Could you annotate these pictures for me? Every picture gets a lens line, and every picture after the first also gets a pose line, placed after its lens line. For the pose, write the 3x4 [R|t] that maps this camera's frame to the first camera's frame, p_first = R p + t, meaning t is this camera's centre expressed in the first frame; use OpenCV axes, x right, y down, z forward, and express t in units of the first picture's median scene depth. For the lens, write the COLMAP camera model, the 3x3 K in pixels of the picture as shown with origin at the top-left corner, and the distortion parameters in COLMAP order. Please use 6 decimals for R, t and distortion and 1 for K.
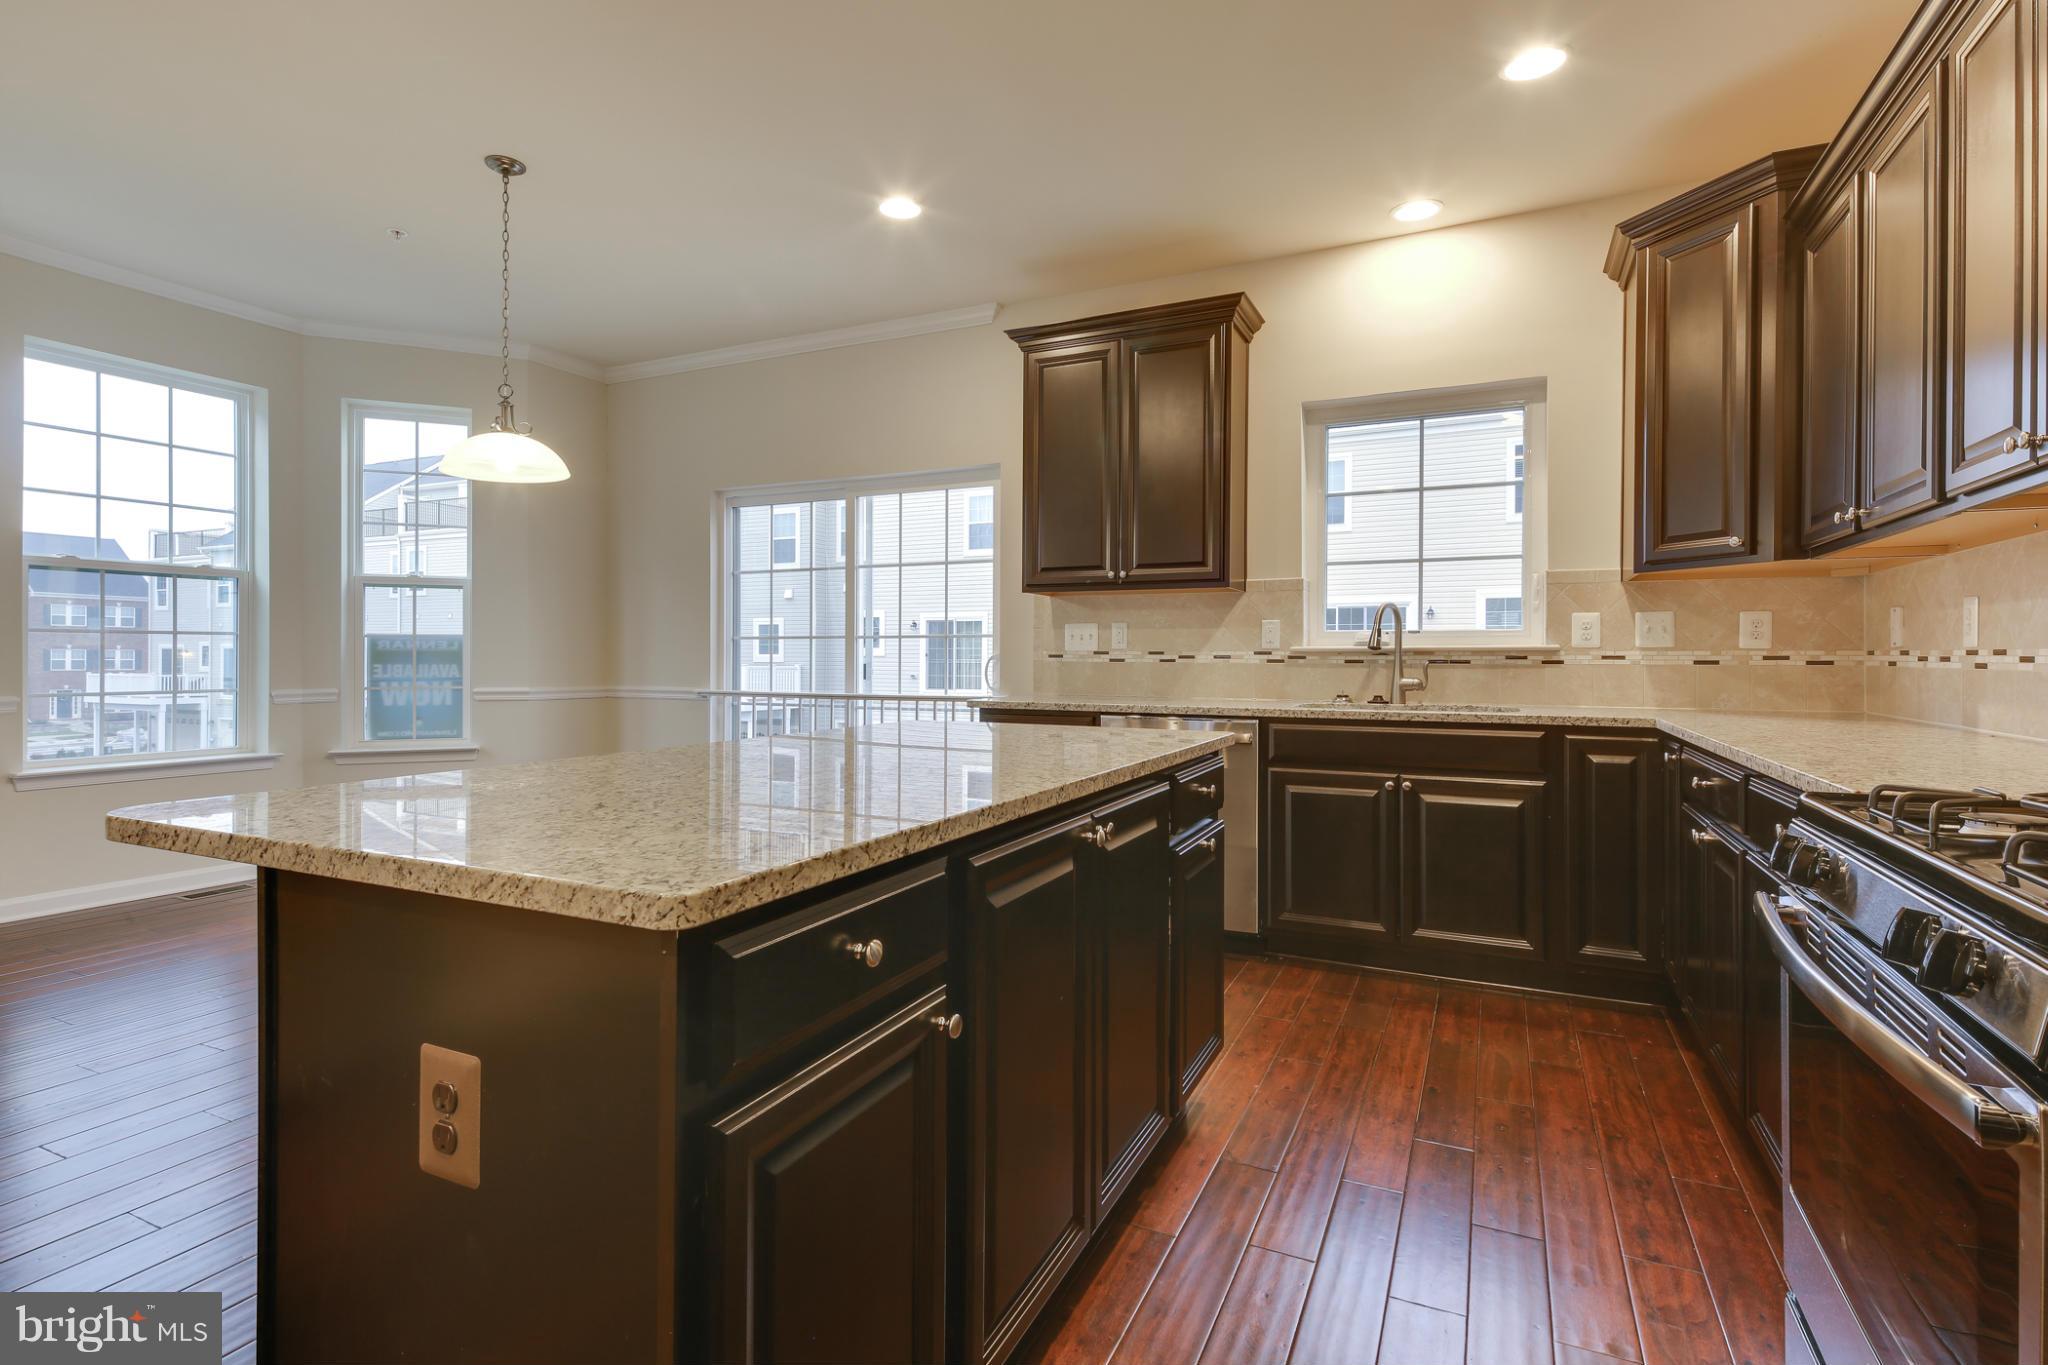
lens RADIAL K [[984.5, 0, 1015.4], [0, 984.5, 656.8], [0, 0, 1]] dist [0.028969, -0.010118]
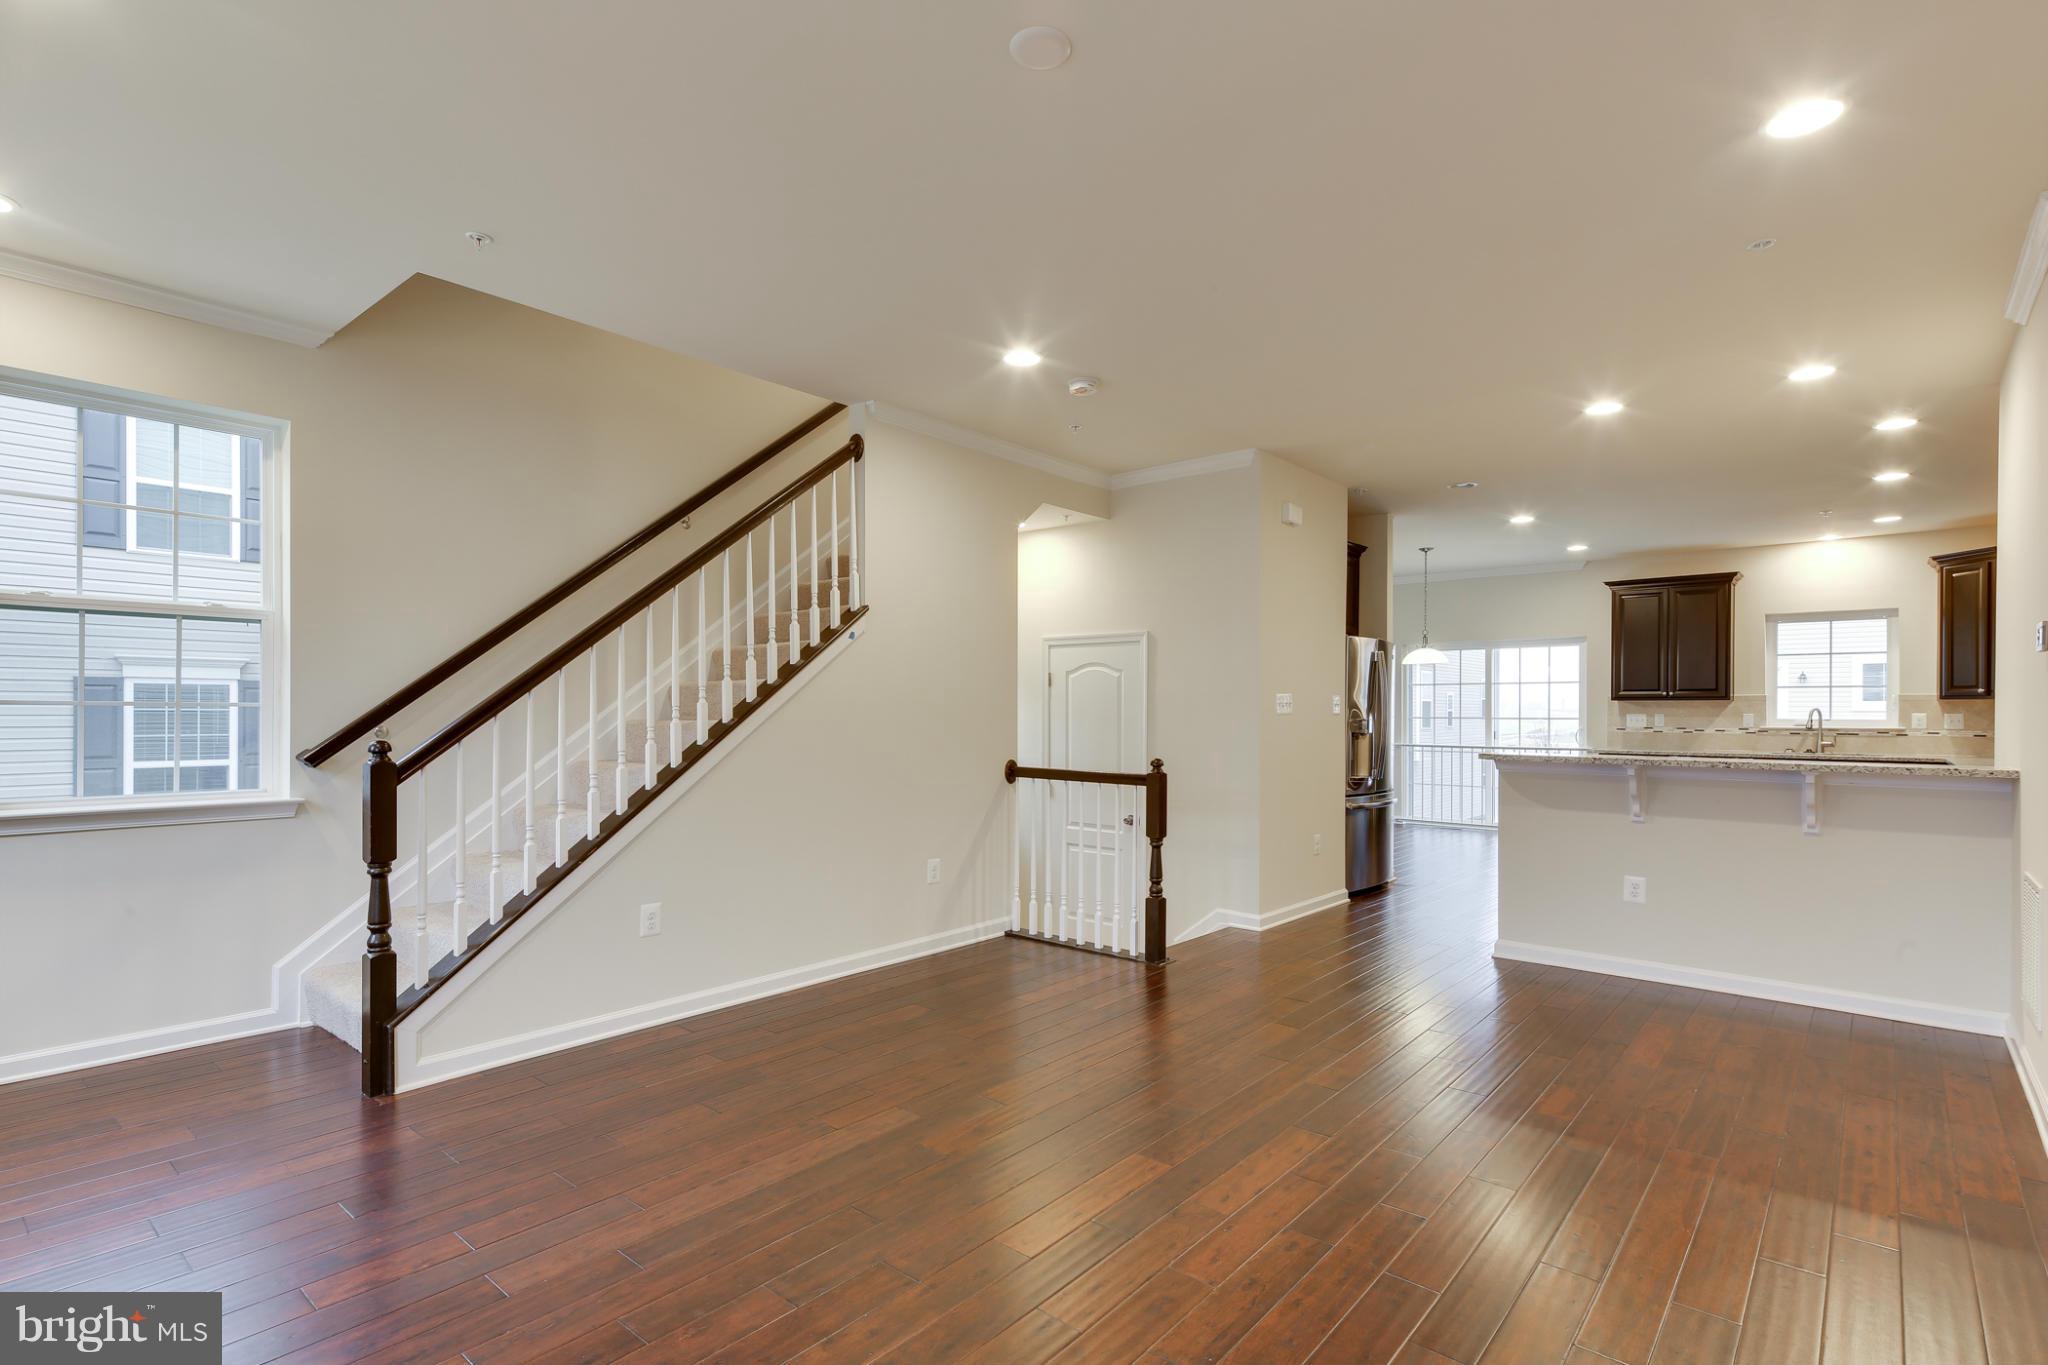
lens RADIAL K [[984.5, 0, 1015.4], [0, 984.5, 709.4], [0, 0, 1]] dist [0.028969, -0.010118]
pose [[0.965618, -0.001555, -0.259961, -0.636736], [0.001695, 0.999999, 0.000312, -0.044154], [0.259960, -0.000742, 0.965619, -1.346819]]
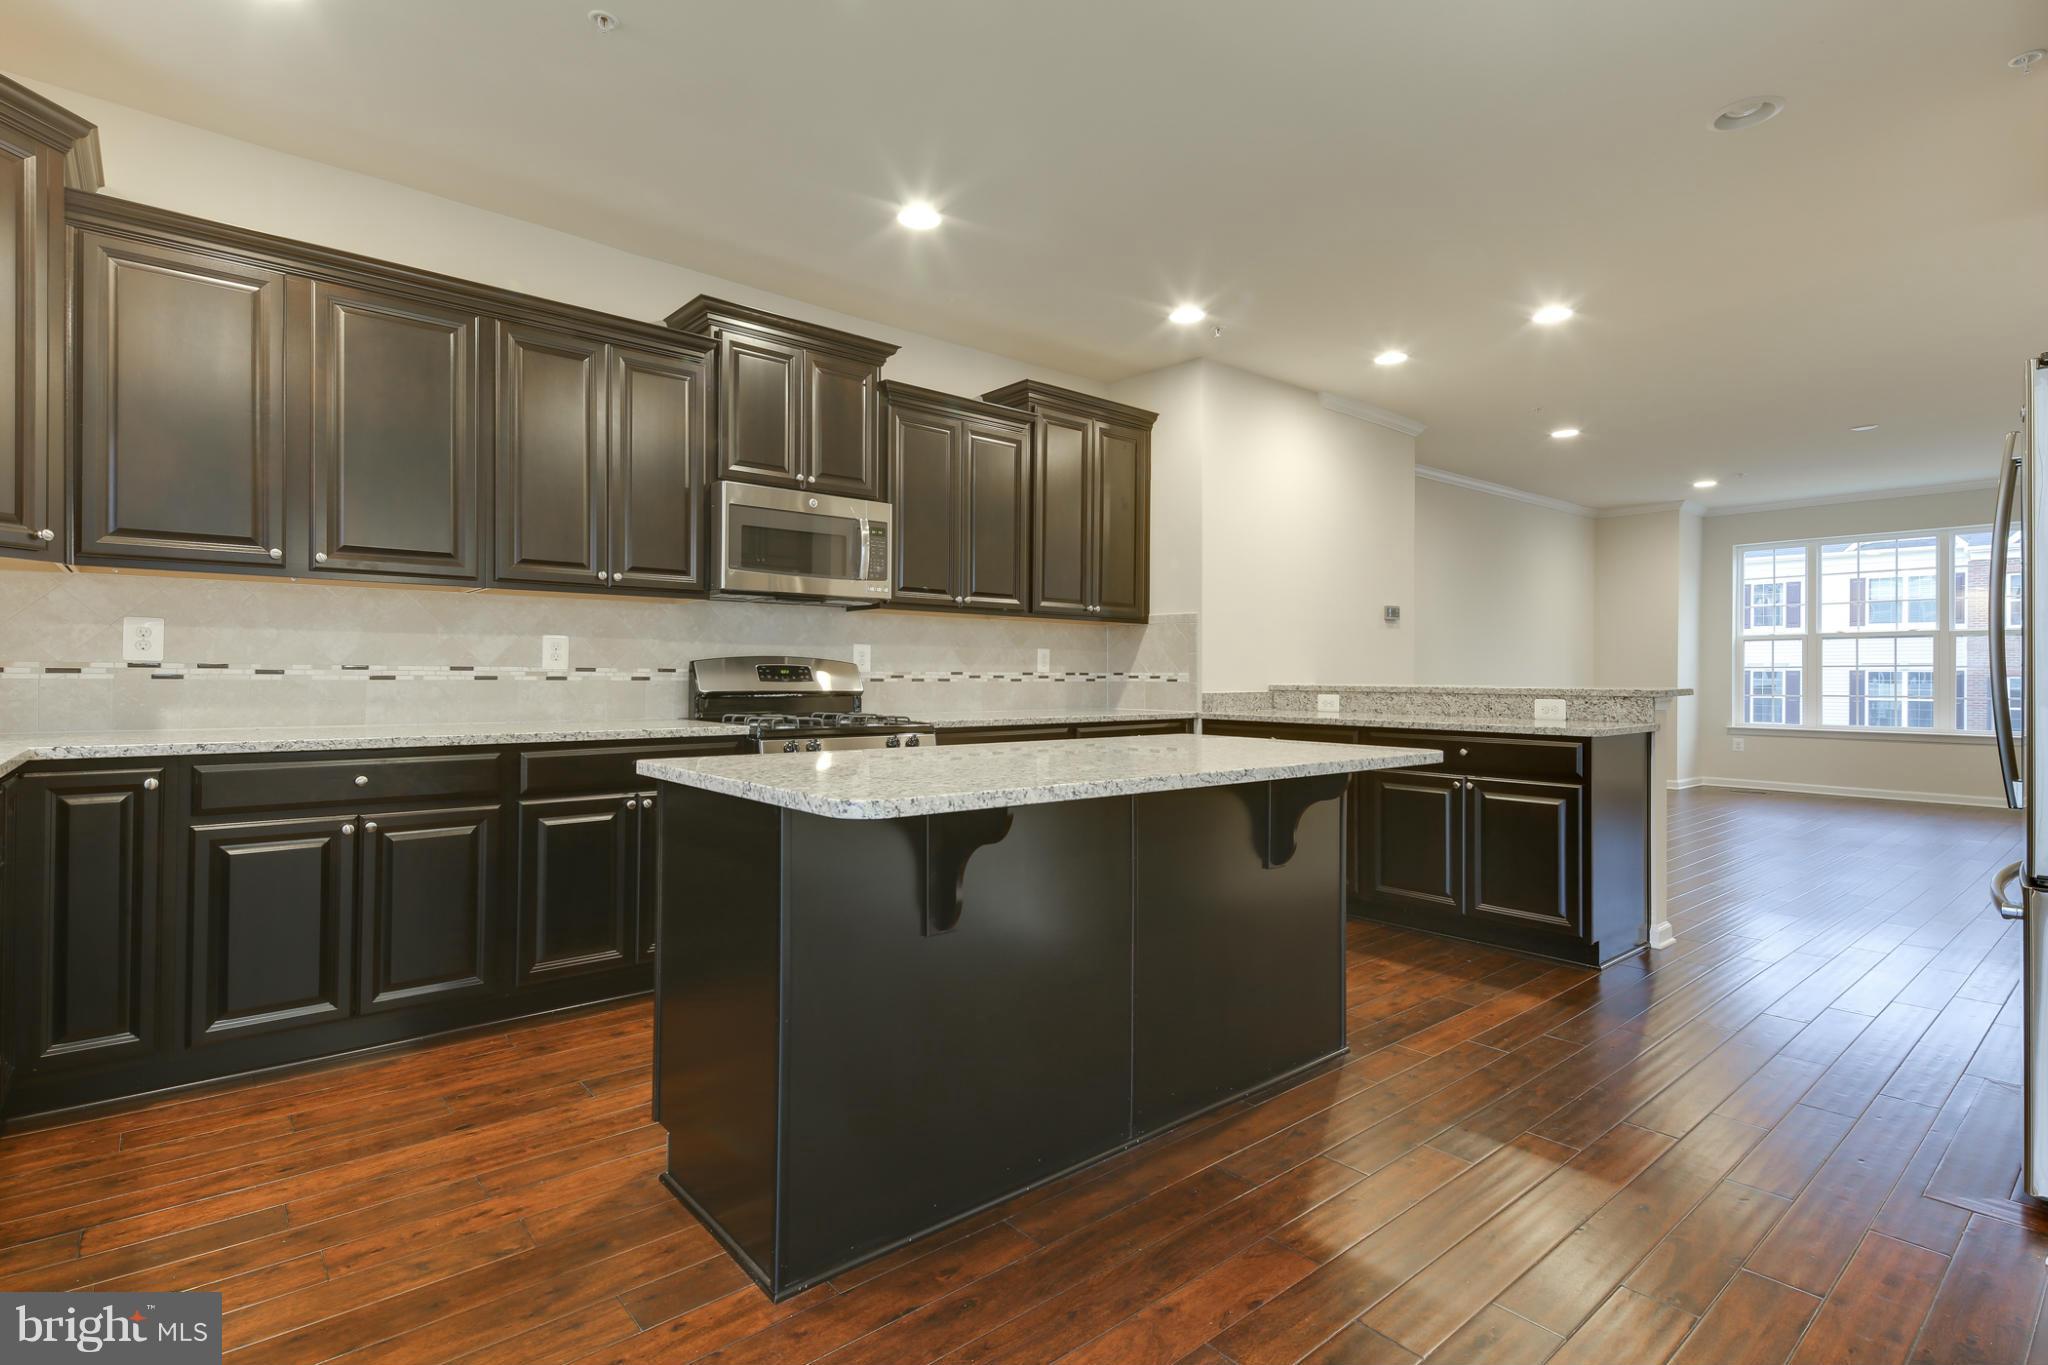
lens RADIAL K [[984.5, 0, 1022.4], [0, 984.5, 674.8], [0, 0, 1]] dist [0.028969, -0.010118]
pose [[-0.913896, -0.008279, 0.405864, -0.242143], [-0.009181, 0.999958, -0.000275, -0.001076], [-0.405845, -0.003977, -0.913933, 0.884872]]
